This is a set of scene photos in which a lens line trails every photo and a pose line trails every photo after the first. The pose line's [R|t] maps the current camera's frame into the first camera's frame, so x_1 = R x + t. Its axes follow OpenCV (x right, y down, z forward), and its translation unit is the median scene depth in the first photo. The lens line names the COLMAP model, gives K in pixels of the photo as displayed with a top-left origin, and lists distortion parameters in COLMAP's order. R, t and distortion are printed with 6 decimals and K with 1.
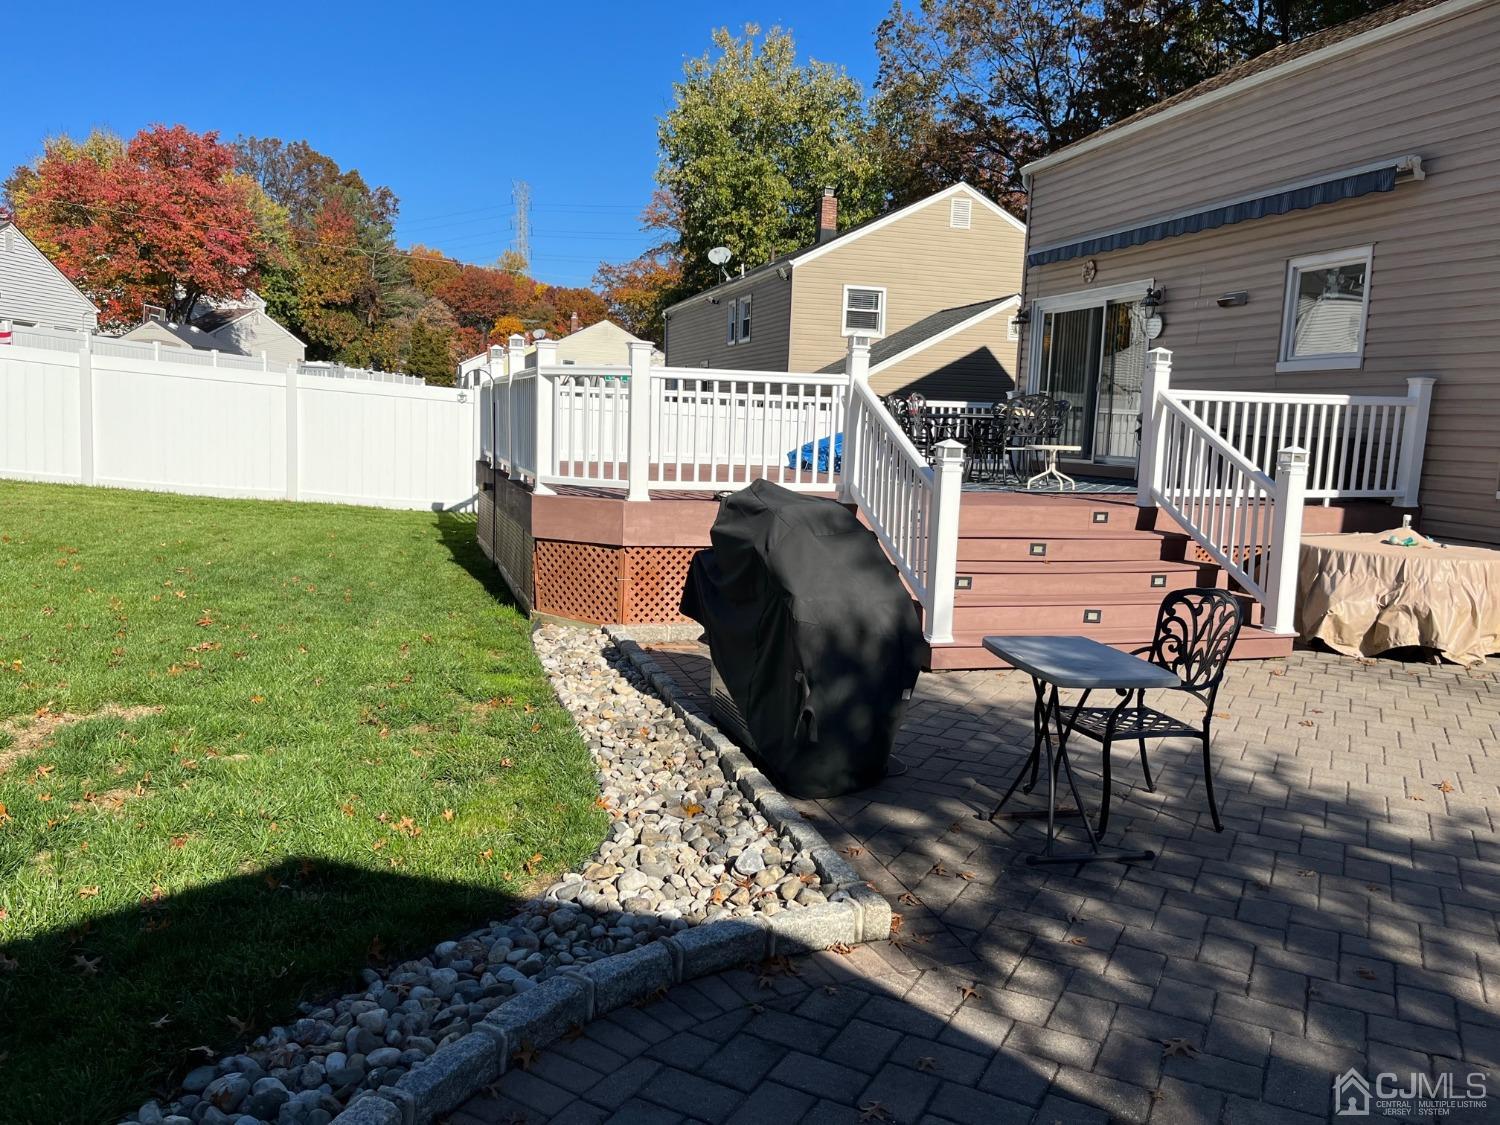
lens RADIAL K [[1126.8, 0, 746.0], [0, 1126.8, 564.0], [0, 0, 1]] dist [0.067407, -0.092669]
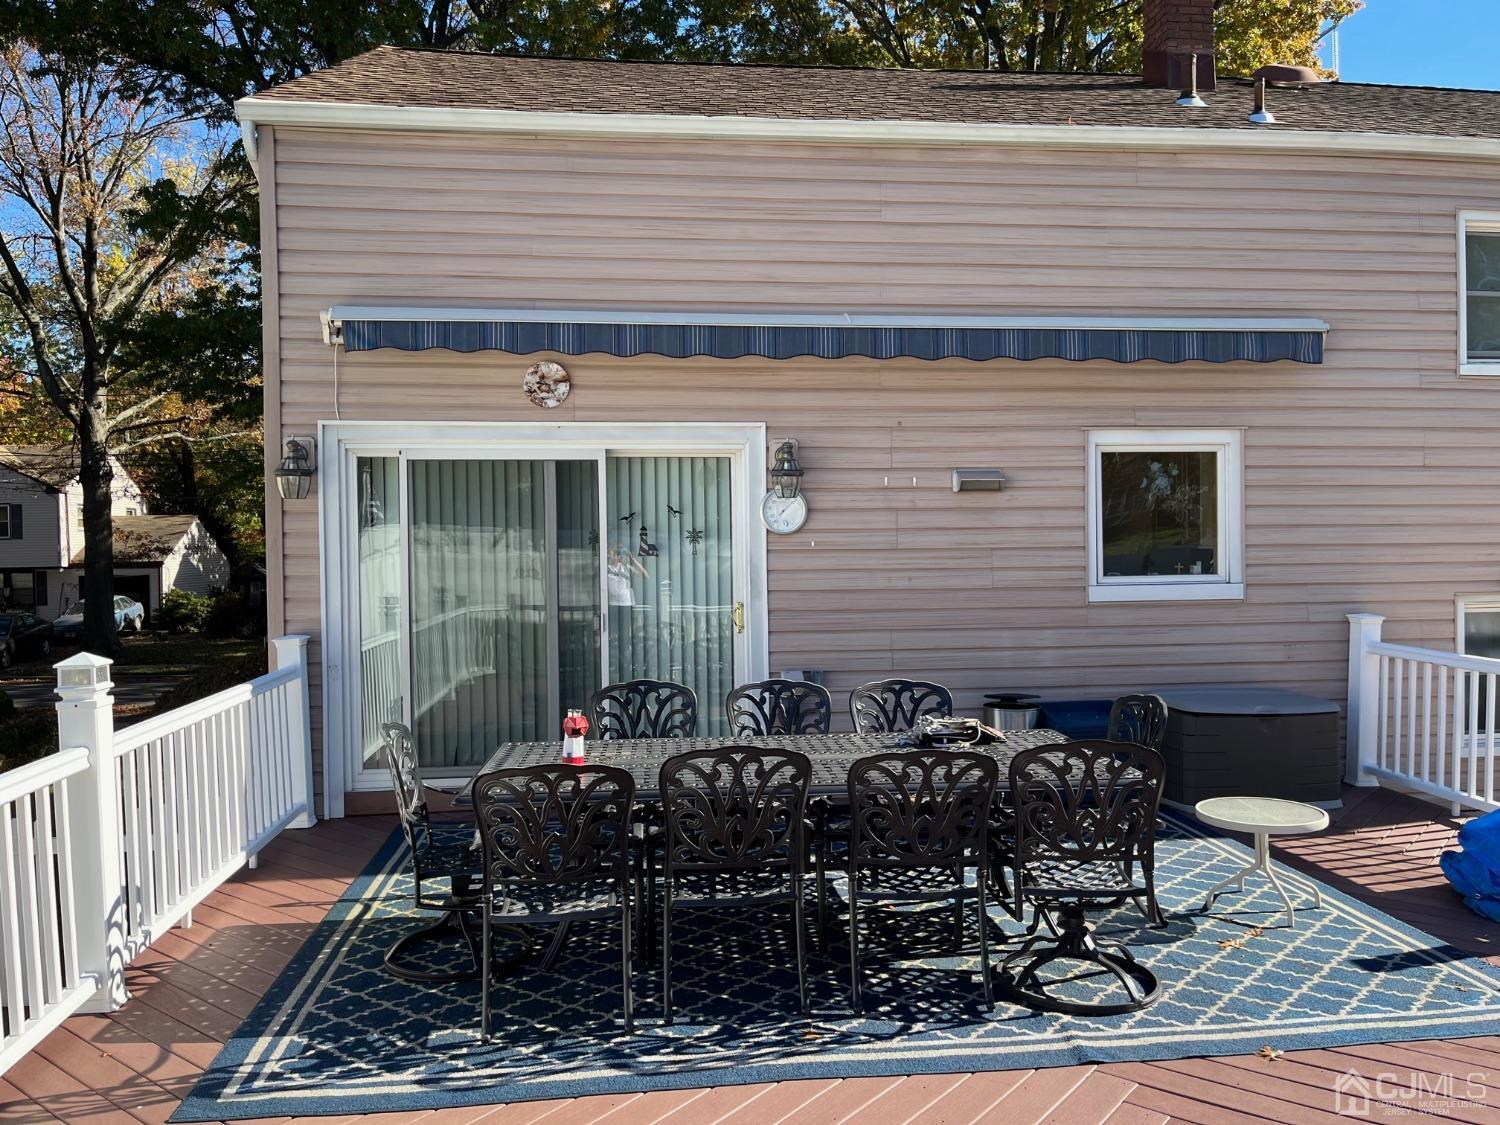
lens RADIAL K [[1123.7, 0, 746.5], [0, 1123.7, 570.4], [0, 0, 1]] dist [0.077583, -0.097741]
pose [[0.172262, -0.048182, 0.983872, -0.055829], [0.142167, 0.989562, 0.023570, -0.065835], [-0.974738, 0.135814, 0.177314, 0.309622]]
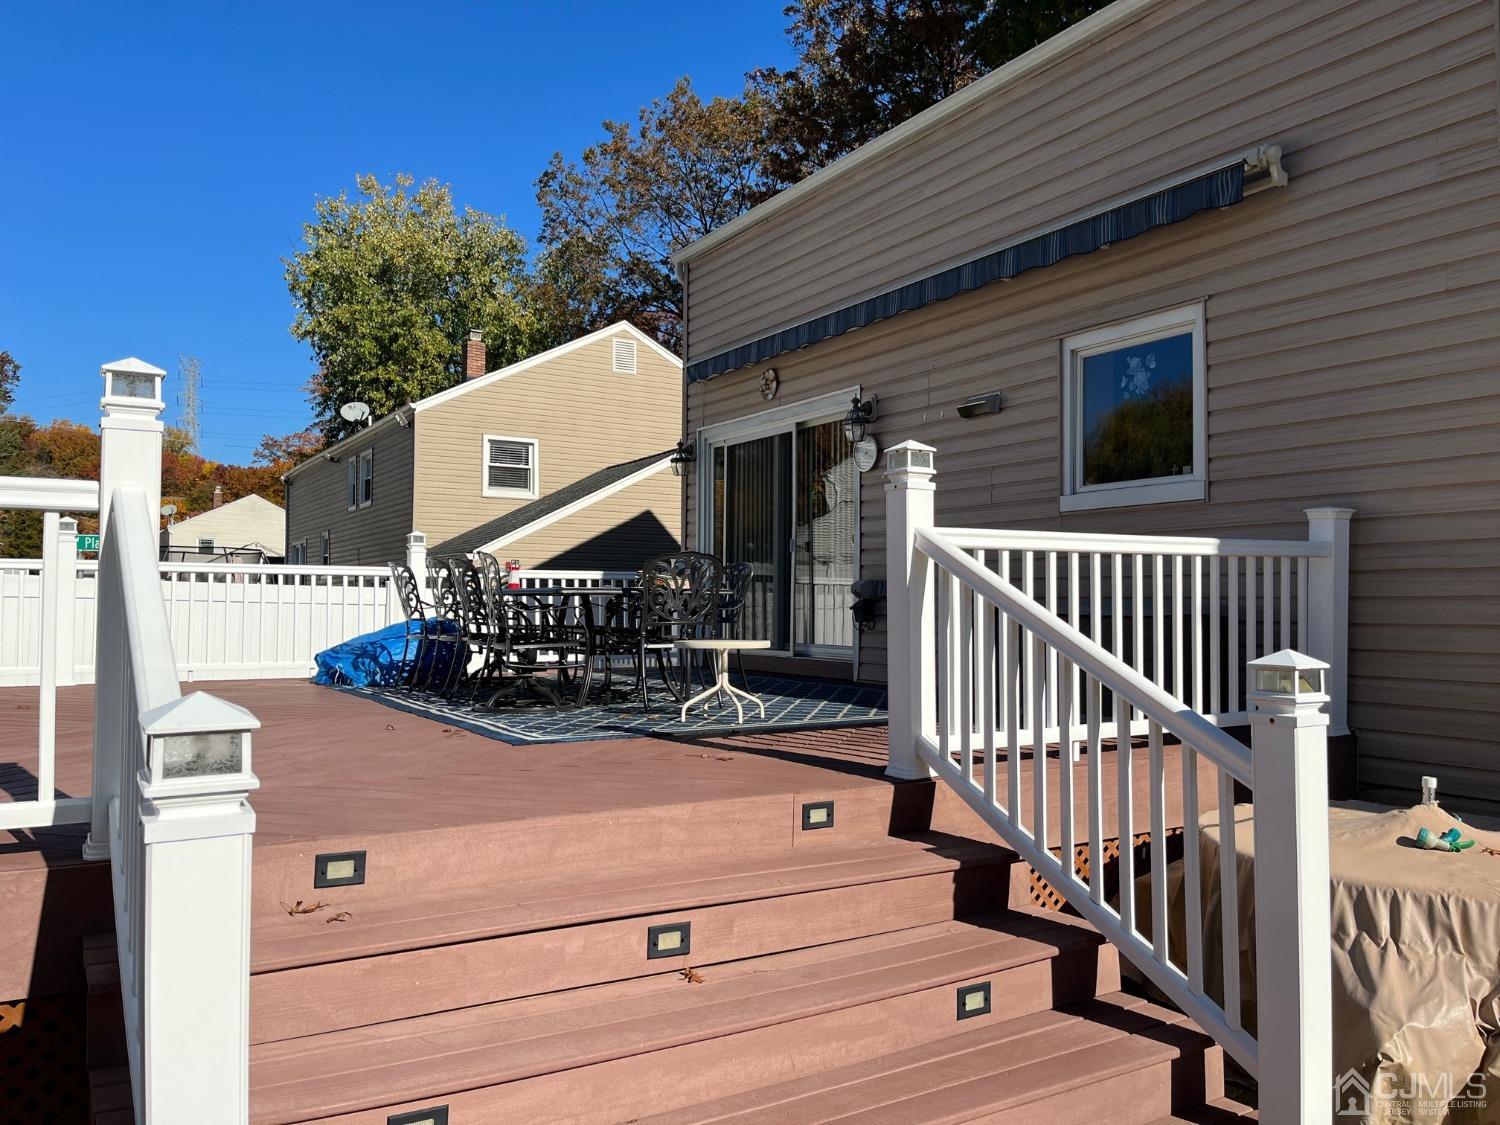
lens RADIAL K [[1123.7, 0, 746.5], [0, 1123.7, 570.4], [0, 0, 1]] dist [0.077583, -0.097741]
pose [[0.967023, -0.019924, 0.253908, 0.039989], [0.057885, 0.988039, -0.142927, -0.016542], [-0.248023, 0.152911, 0.956610, 0.129816]]
